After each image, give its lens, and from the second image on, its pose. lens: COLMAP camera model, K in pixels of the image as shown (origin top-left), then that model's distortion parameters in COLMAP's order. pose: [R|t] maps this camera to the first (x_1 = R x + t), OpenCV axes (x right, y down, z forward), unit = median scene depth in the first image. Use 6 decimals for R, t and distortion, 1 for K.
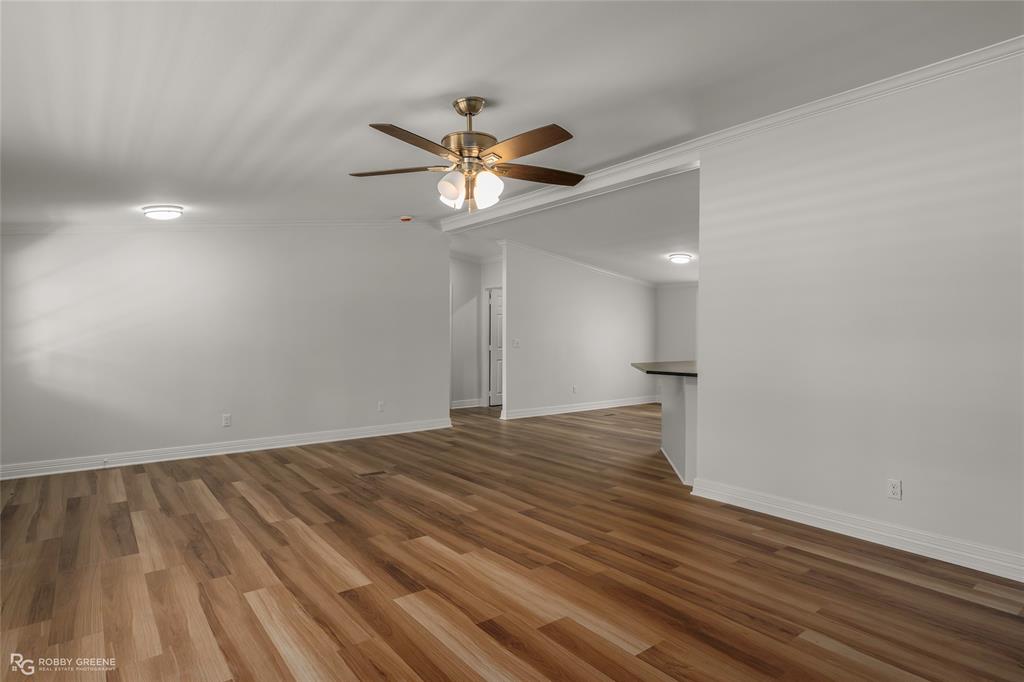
lens RADIAL K [[532.4, 0, 511.5], [0, 532.4, 339.7], [0, 0, 1]] dist [-0.006291, 0.003423]
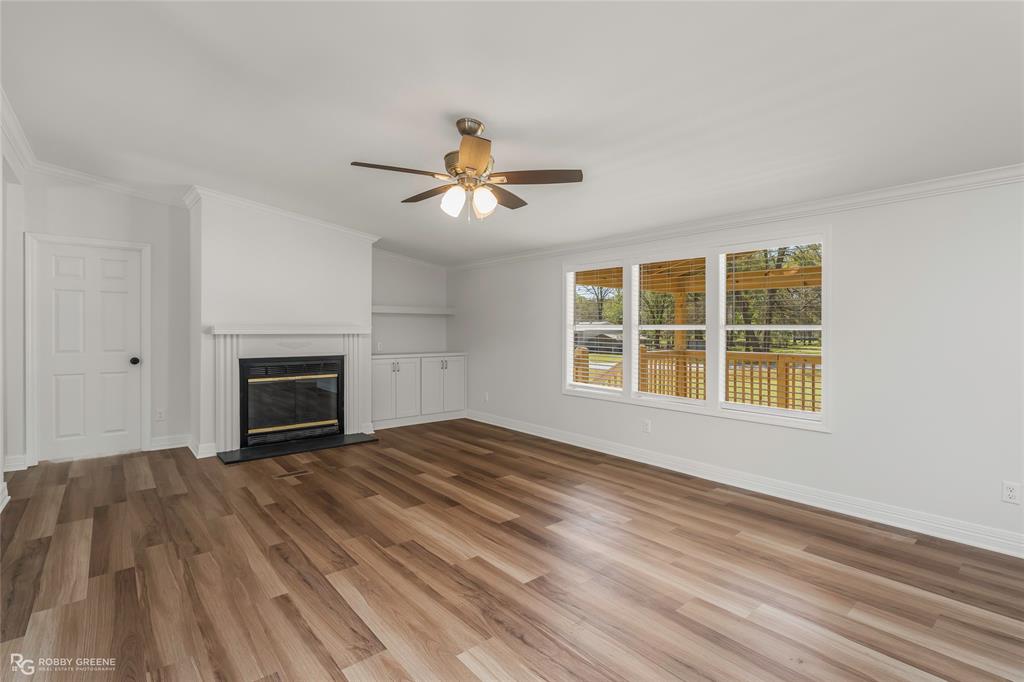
lens RADIAL K [[488.1, 0, 508.0], [0, 488.1, 332.5], [0, 0, 1]] dist [-0.005169, 0.001635]
pose [[-0.999665, -0.005382, -0.025325, -0.130595], [-0.005705, 0.999903, 0.012680, -0.014670], [0.025254, 0.012821, -0.999599, 1.955782]]
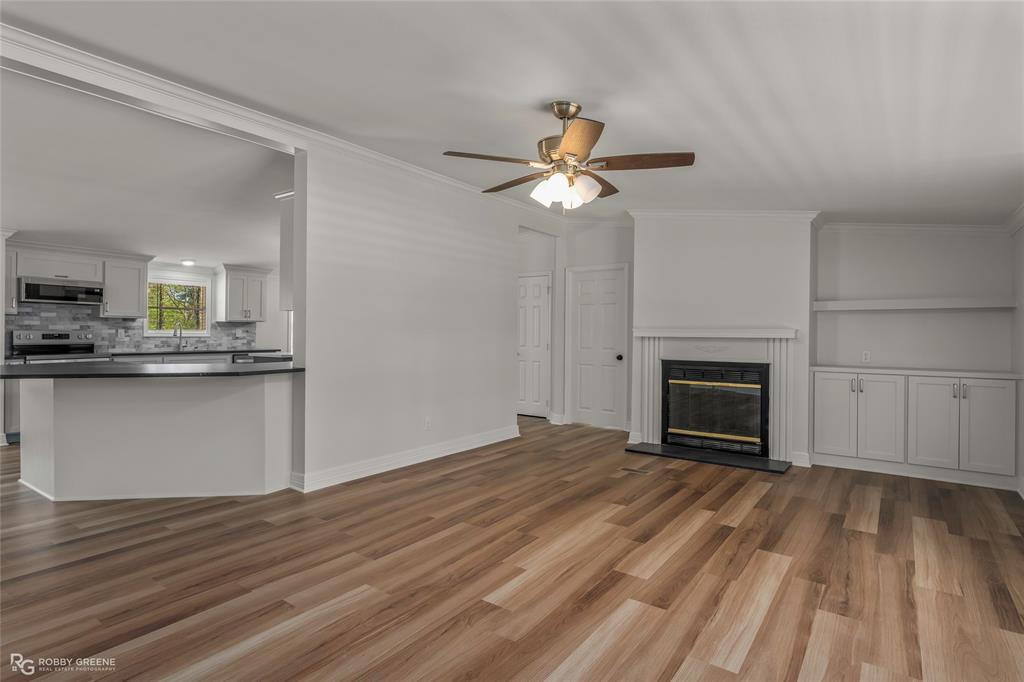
lens RADIAL K [[532.4, 0, 496.9], [0, 532.4, 330.7], [0, 0, 1]] dist [-0.006291, 0.003423]
pose [[-0.248138, -0.002334, 0.968722, -1.003578], [0.000112, 0.999997, 0.002438, -0.009371], [-0.968725, 0.000713, -0.248137, 1.325330]]
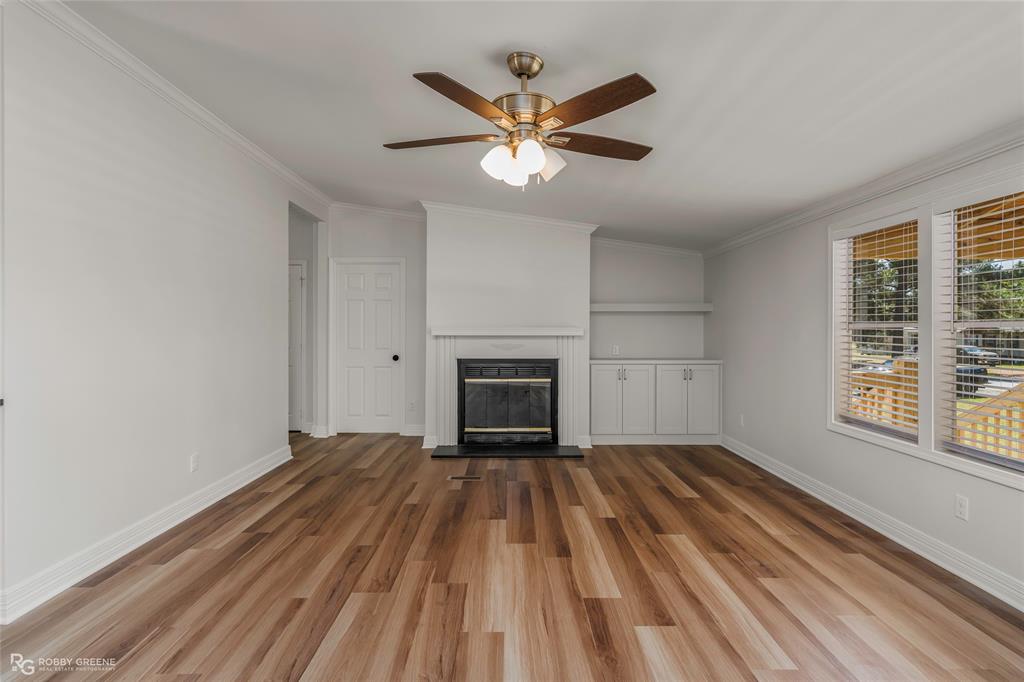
lens RADIAL K [[518.4, 0, 505.5], [0, 518.4, 332.4], [0, 0, 1]] dist [-0.007062, 0.001640]
pose [[-0.780463, -0.005484, 0.625178, -0.556346], [0.001382, 0.999944, 0.010495, -0.012116], [-0.625200, 0.009055, -0.780412, 1.604274]]
